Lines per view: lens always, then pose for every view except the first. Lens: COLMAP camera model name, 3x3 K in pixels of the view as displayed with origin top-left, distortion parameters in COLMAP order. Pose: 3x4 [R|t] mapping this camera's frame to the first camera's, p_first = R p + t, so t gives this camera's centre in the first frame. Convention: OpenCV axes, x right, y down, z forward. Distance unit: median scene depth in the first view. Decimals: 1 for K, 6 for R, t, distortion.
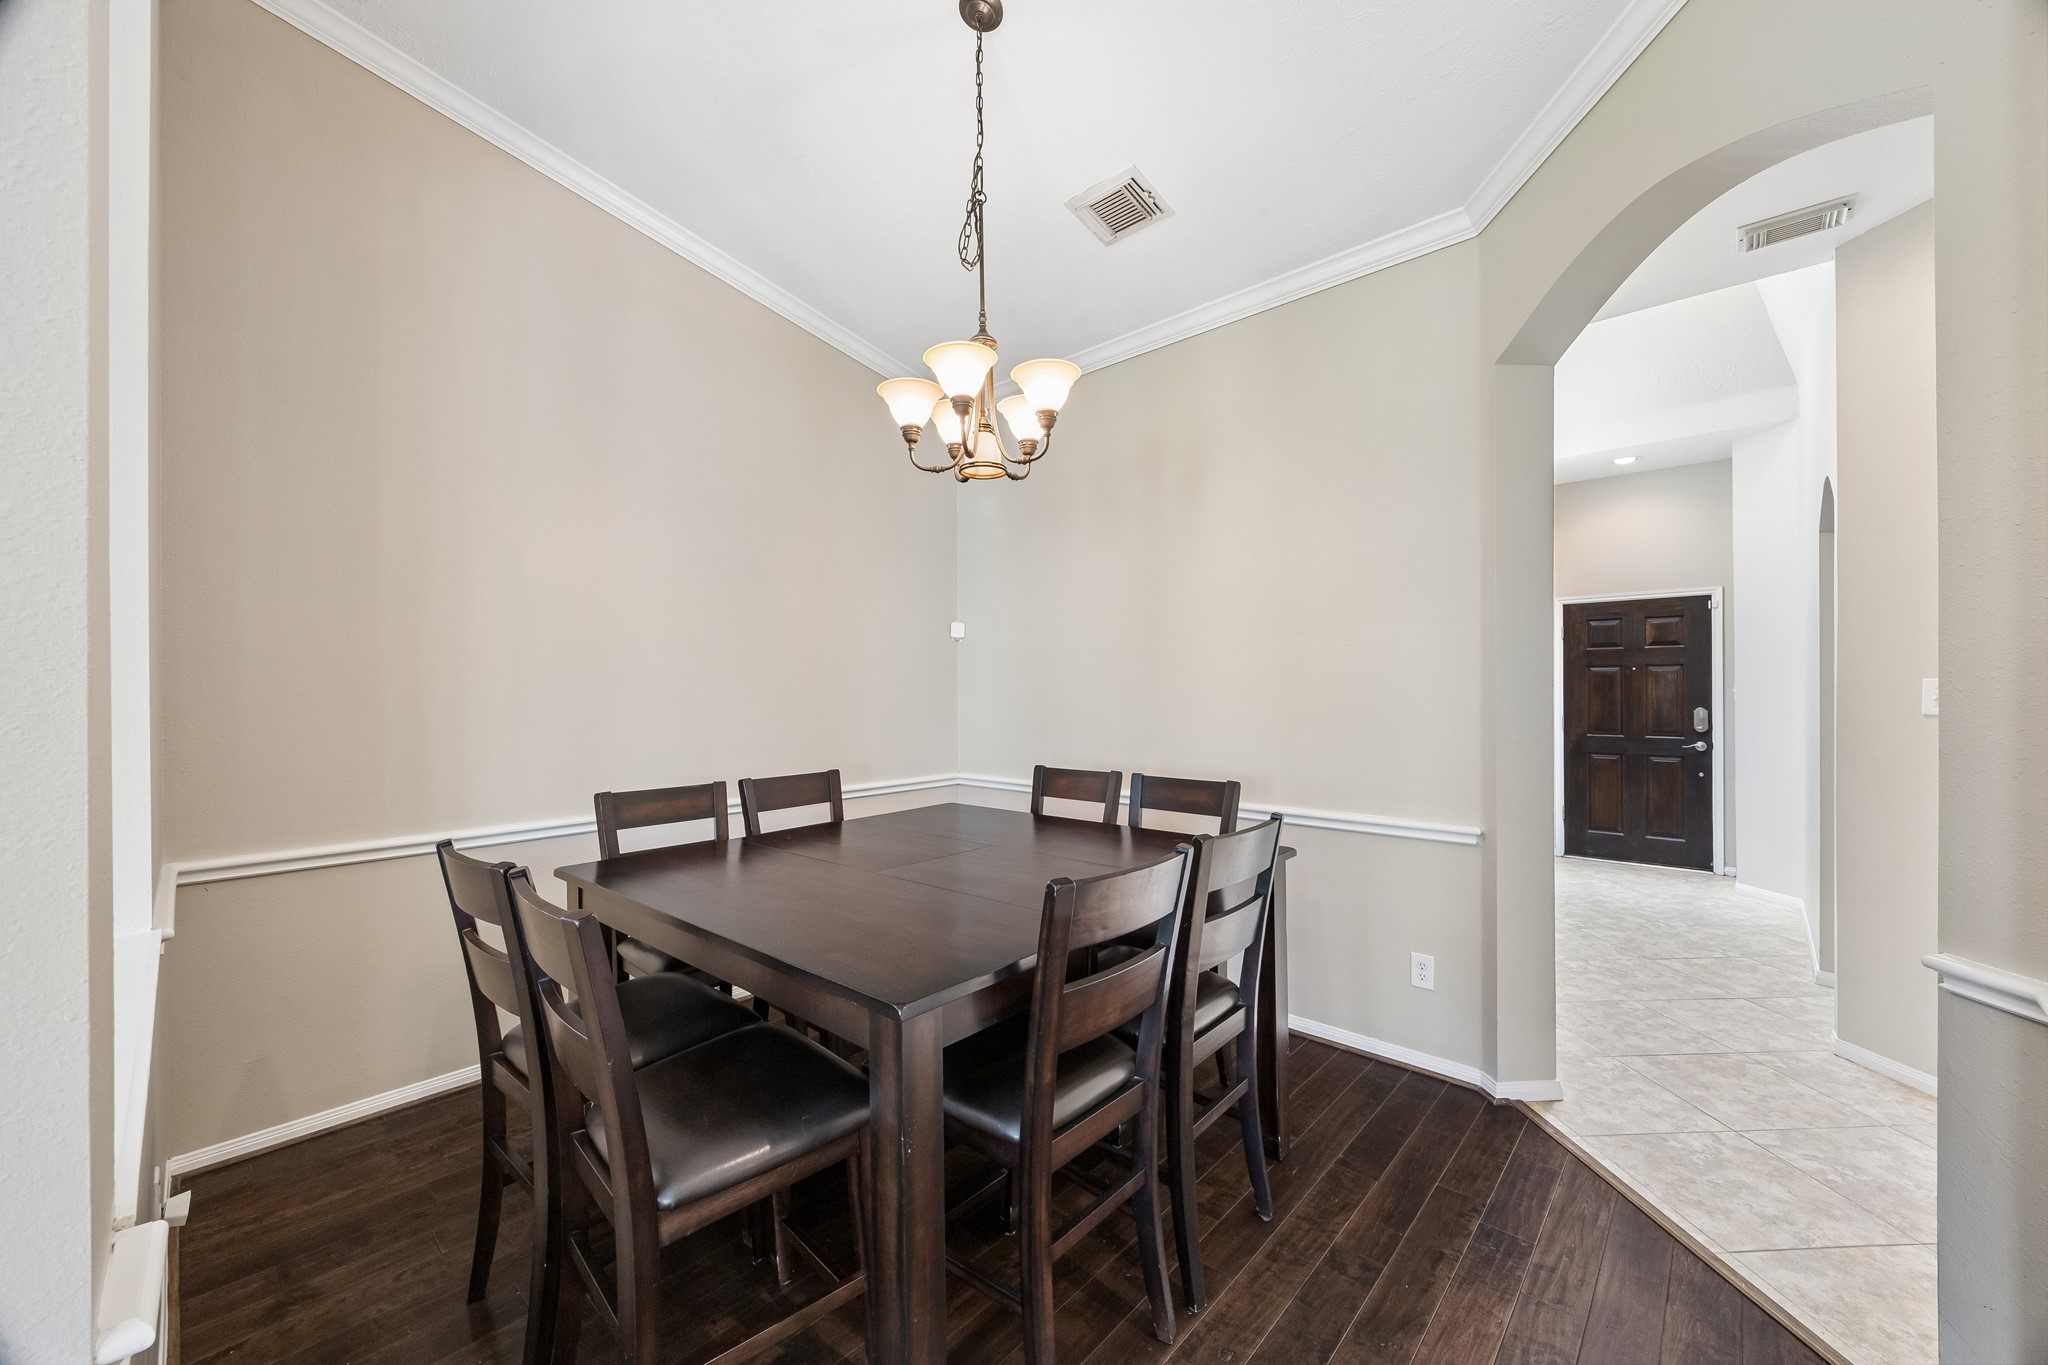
lens RADIAL K [[782.3, 0, 1029.4], [0, 782.3, 684.9], [0, 0, 1]] dist [0.001088, 0.000047]
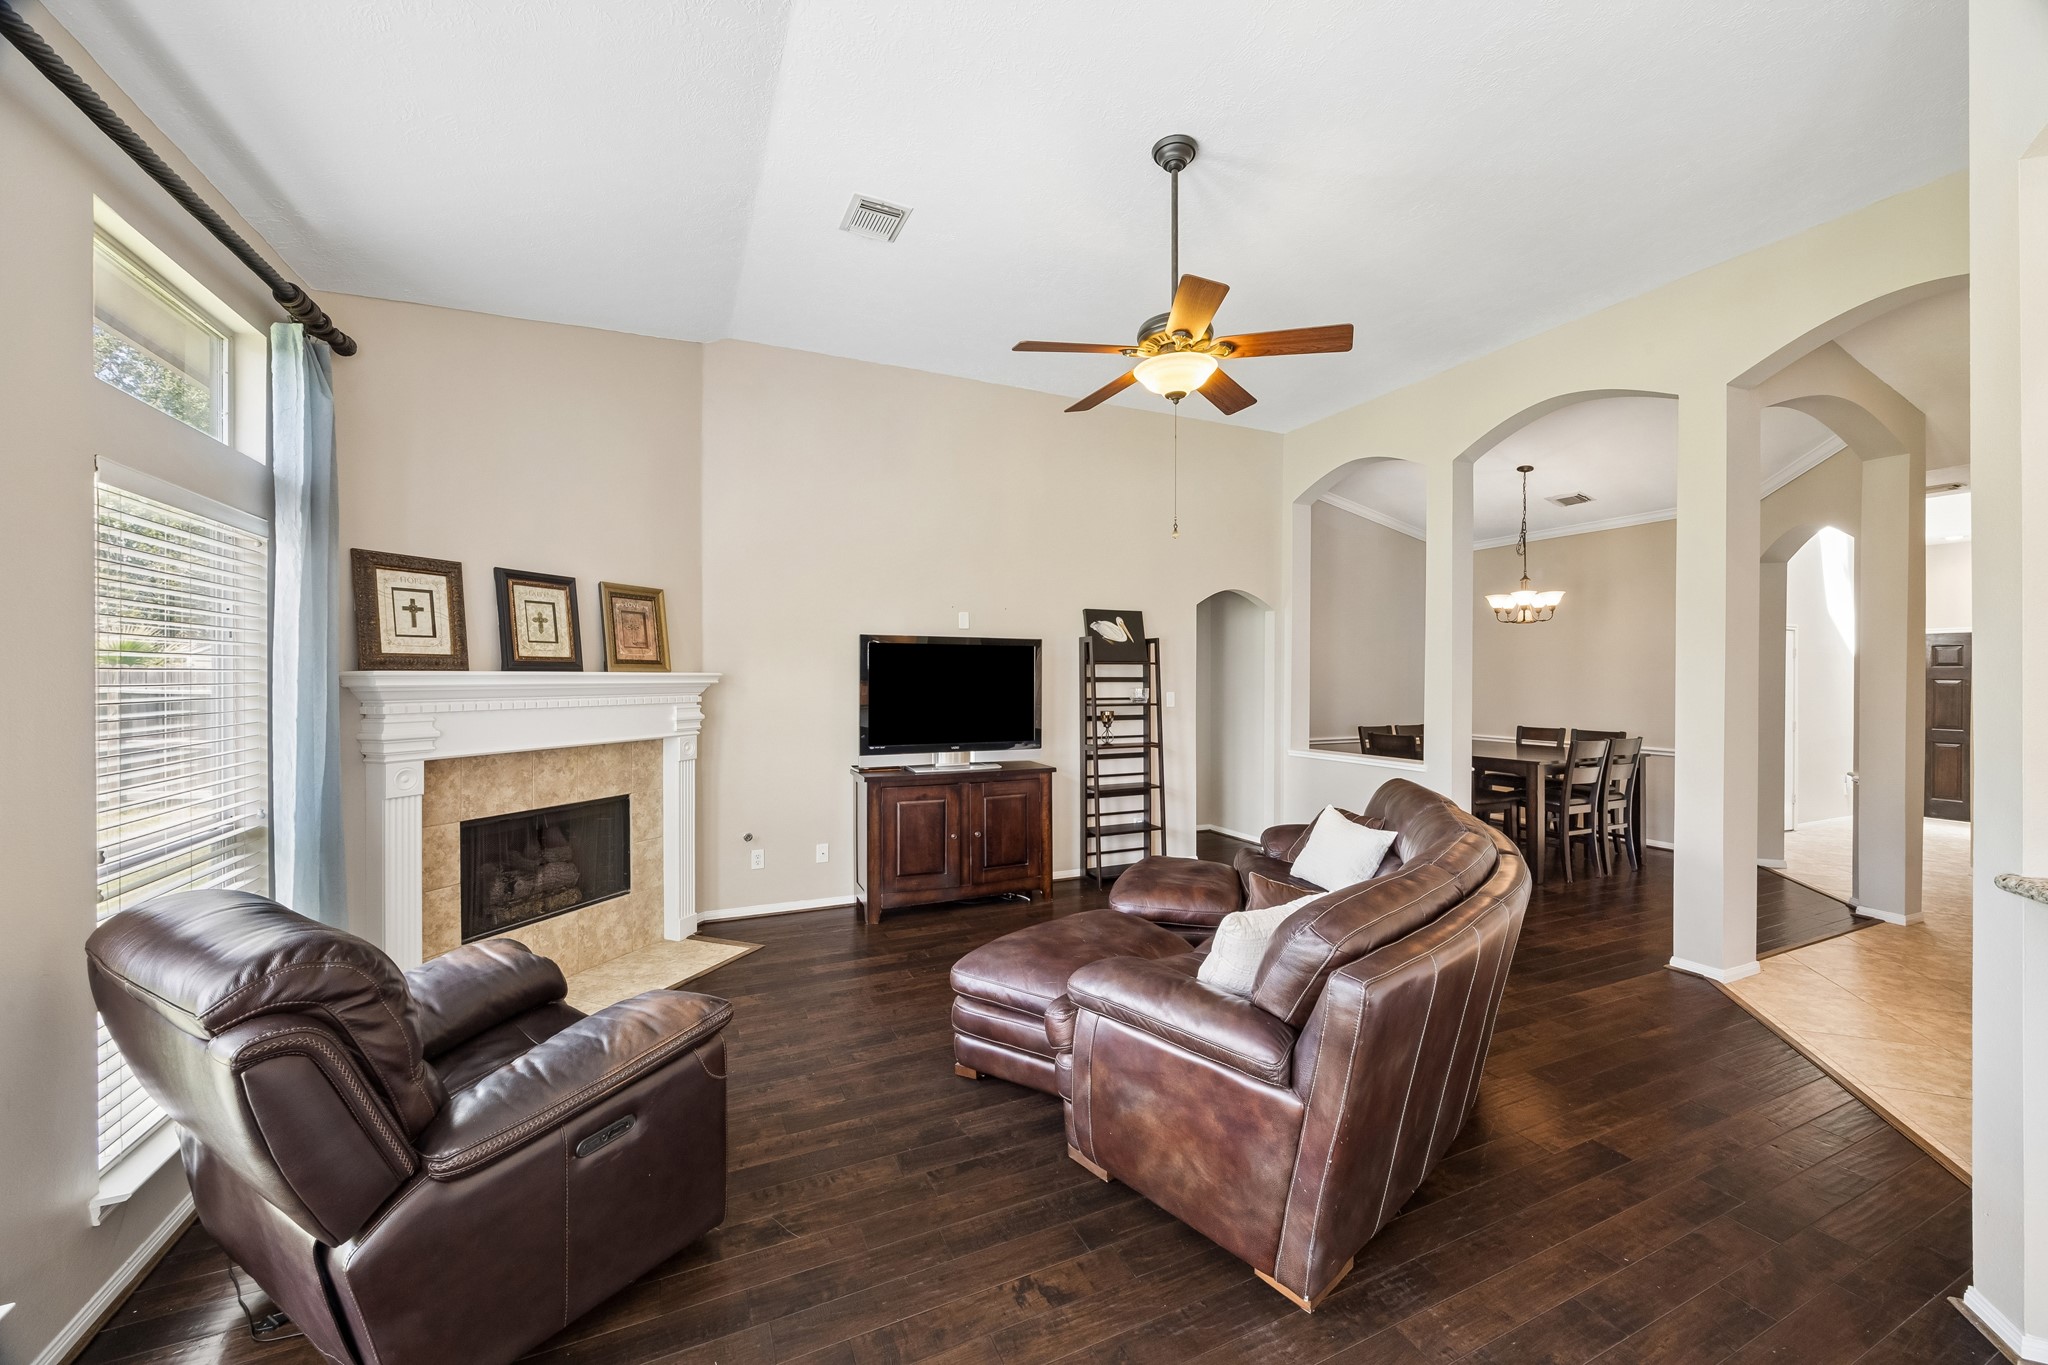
lens RADIAL K [[782.3, 0, 1029.4], [0, 782.3, 684.9], [0, 0, 1]] dist [0.001088, 0.000047]
pose [[0.929556, 0.011961, -0.368487, -0.504442], [-0.006973, 0.999865, 0.014863, -0.045773], [0.368615, -0.011247, 0.929514, -1.764474]]
